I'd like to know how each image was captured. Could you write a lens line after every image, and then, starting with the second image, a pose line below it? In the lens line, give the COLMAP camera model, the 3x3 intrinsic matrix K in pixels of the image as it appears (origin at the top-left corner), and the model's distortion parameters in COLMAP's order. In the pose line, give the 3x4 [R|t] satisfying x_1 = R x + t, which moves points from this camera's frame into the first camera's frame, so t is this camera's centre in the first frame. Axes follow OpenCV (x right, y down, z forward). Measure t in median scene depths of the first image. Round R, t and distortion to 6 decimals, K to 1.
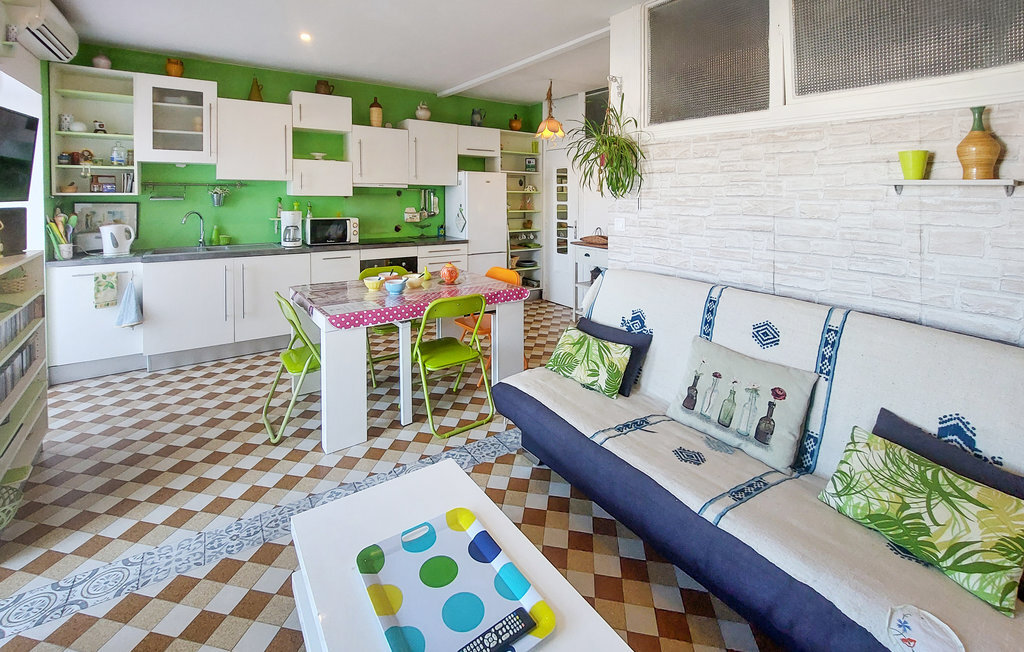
lens RADIAL K [[438.6, 0, 512.0], [0, 438.6, 326.0], [0, 0, 1]] dist [-0.000299, -0.000131]
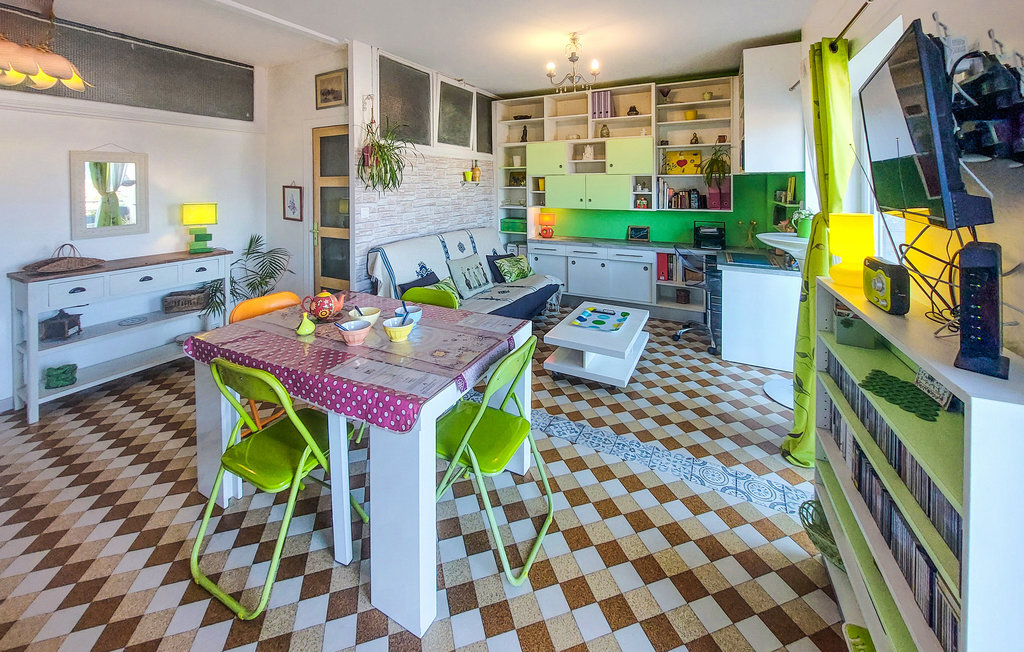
lens RADIAL K [[348.6, 0, 512.0], [0, 348.6, 326.0], [0, 0, 1]] dist [0.001107, 0.000085]
pose [[-0.459341, -0.335904, 0.822298, -1.210569], [0.258226, 0.835261, 0.485446, -0.456652], [-0.849897, 0.435324, -0.296931, 1.457617]]
